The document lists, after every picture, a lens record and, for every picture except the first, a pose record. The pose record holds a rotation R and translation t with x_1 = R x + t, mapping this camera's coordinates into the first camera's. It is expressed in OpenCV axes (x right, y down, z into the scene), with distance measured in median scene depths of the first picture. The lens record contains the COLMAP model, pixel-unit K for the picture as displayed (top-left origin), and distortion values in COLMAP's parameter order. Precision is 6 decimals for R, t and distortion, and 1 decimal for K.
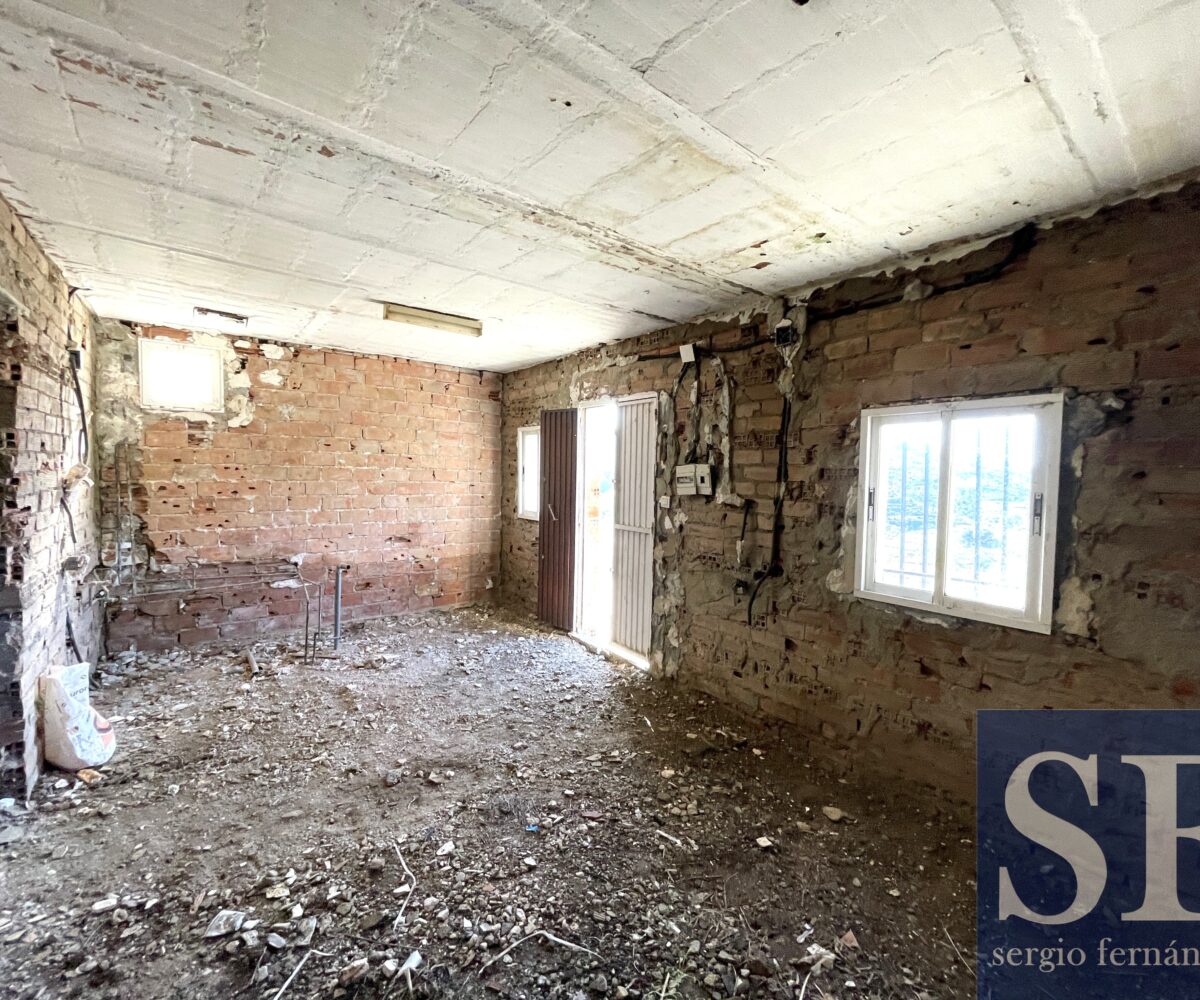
lens RADIAL K [[534.3, 0, 599.5], [0, 534.3, 495.0], [0, 0, 1]] dist [-0.000656, 0.001943]
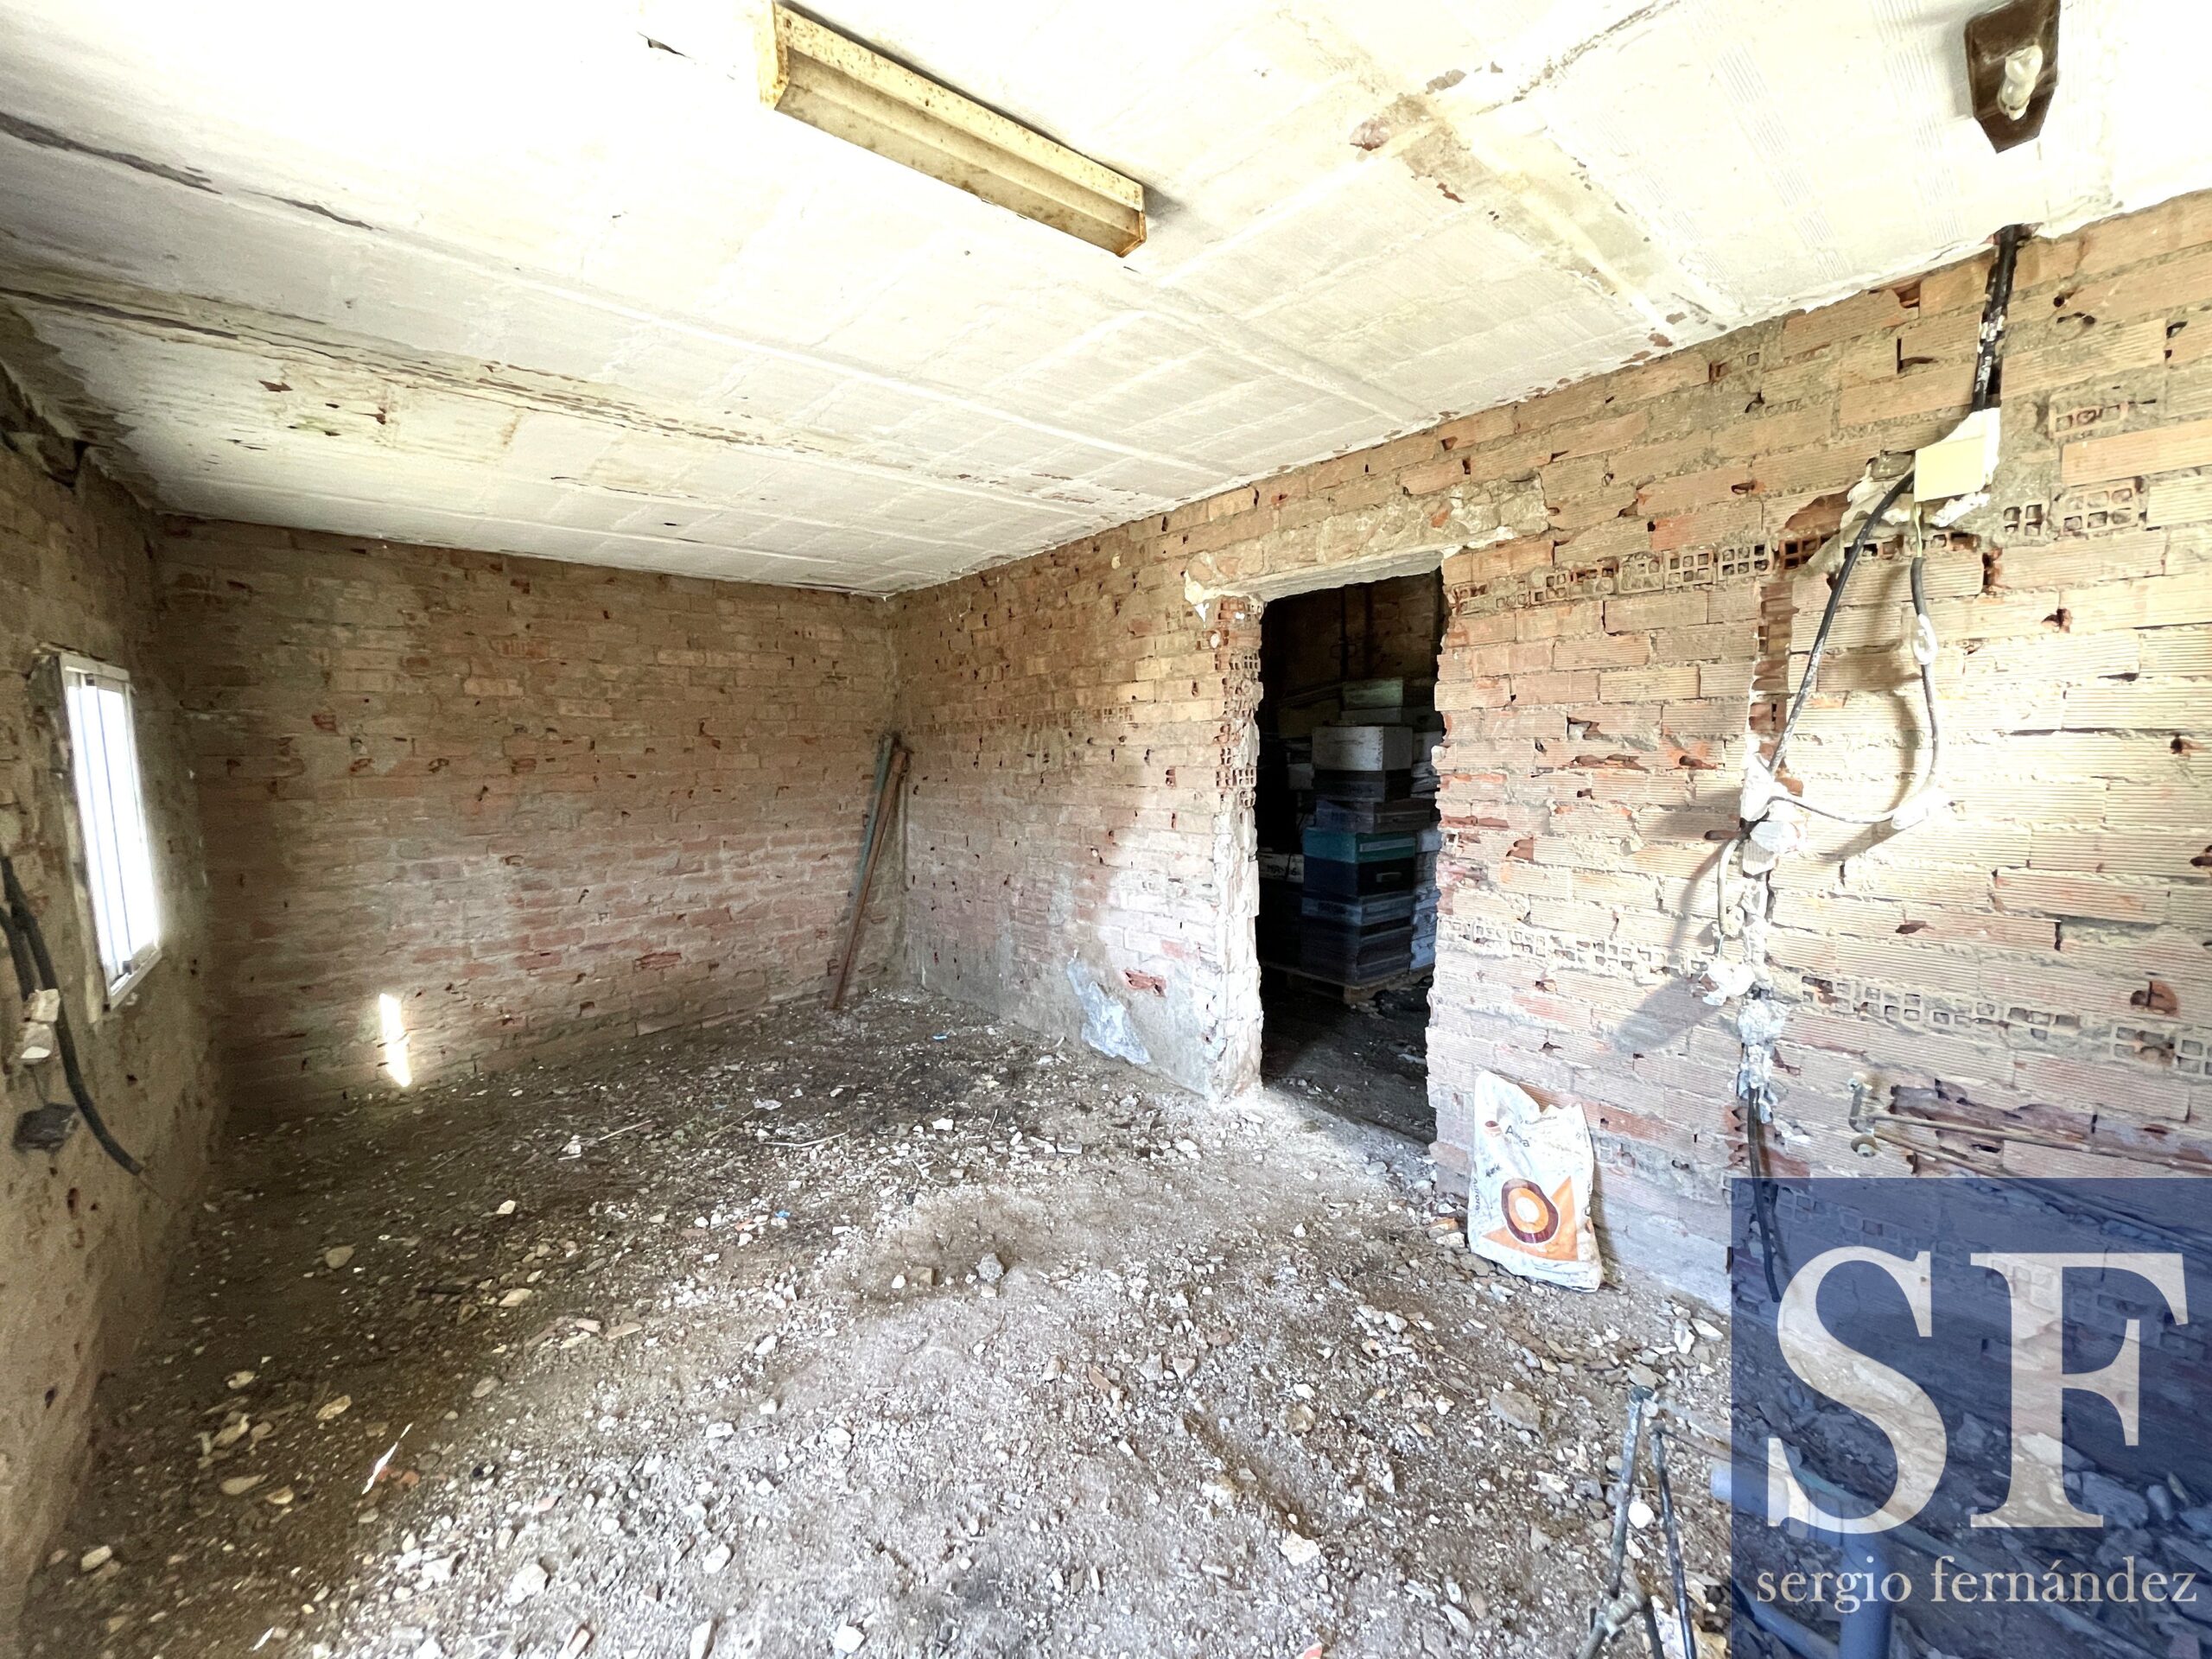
lens RADIAL K [[872.9, 0, 1106.6], [0, 872.9, 826.8], [0, 0, 1]] dist [-0.000409, -0.000057]
pose [[-0.998460, 0.001041, -0.055471, -0.457195], [-0.006756, 0.990102, 0.140188, -0.118417], [0.055068, 0.140347, -0.988570, 1.897654]]
